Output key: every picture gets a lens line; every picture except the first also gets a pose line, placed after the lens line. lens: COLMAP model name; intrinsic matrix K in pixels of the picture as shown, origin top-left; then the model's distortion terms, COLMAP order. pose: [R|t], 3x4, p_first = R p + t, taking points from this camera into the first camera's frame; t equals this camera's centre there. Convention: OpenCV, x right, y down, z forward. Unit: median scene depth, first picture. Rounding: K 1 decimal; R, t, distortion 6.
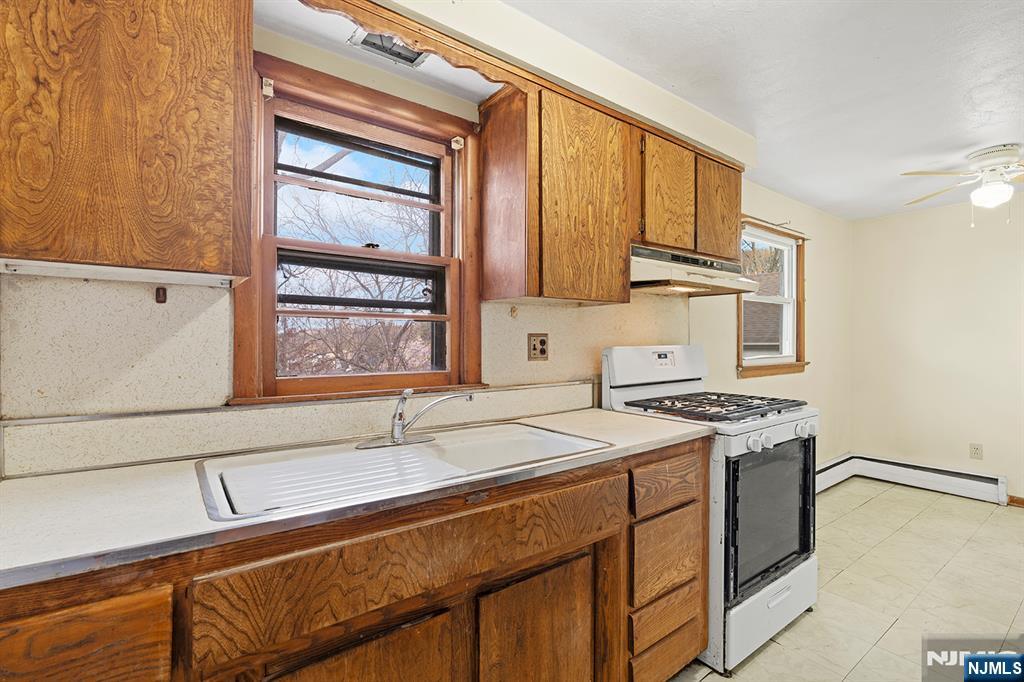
lens RADIAL K [[465.7, 0, 508.9], [0, 465.7, 346.6], [0, 0, 1]] dist [-0.001661, -0.000119]
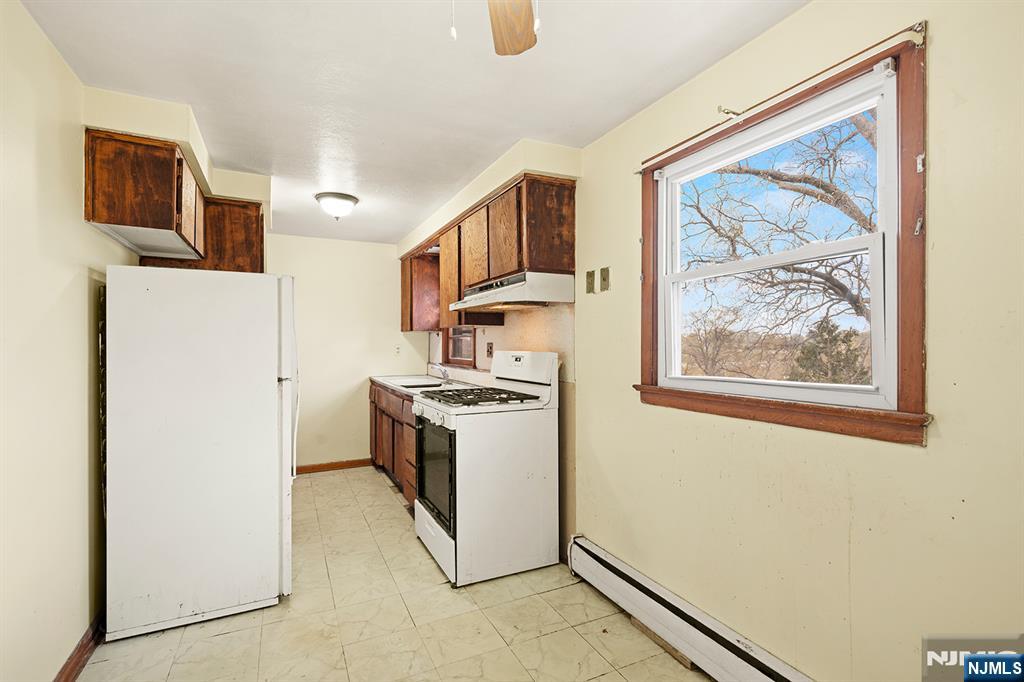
lens RADIAL K [[465.7, 0, 508.9], [0, 465.7, 346.6], [0, 0, 1]] dist [-0.001661, -0.000119]
pose [[-0.176368, 0.005854, -0.984307, 1.683365], [-0.008395, 0.999937, 0.007451, -0.024917], [0.984289, 0.009578, -0.176307, 1.288188]]
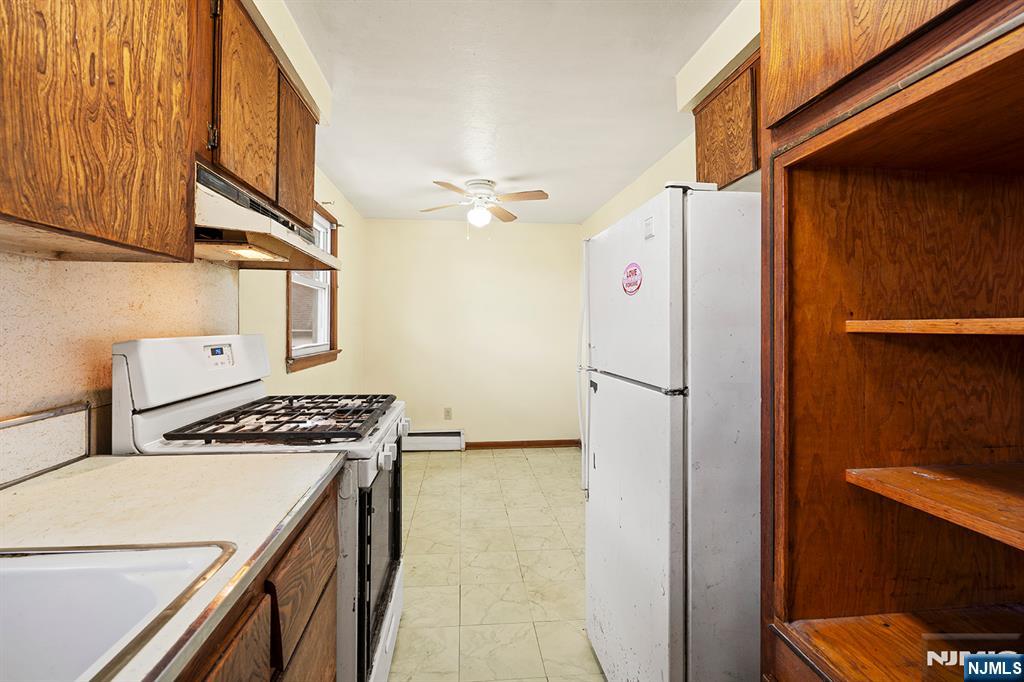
lens RADIAL K [[457.2, 0, 510.0], [0, 457.2, 326.7], [0, 0, 1]] dist [-0.003155, -0.000185]
pose [[0.500393, 0.005709, 0.865780, -0.027547], [0.006059, 0.999931, -0.010095, -0.006226], [-0.865777, 0.010297, 0.500323, 0.336755]]
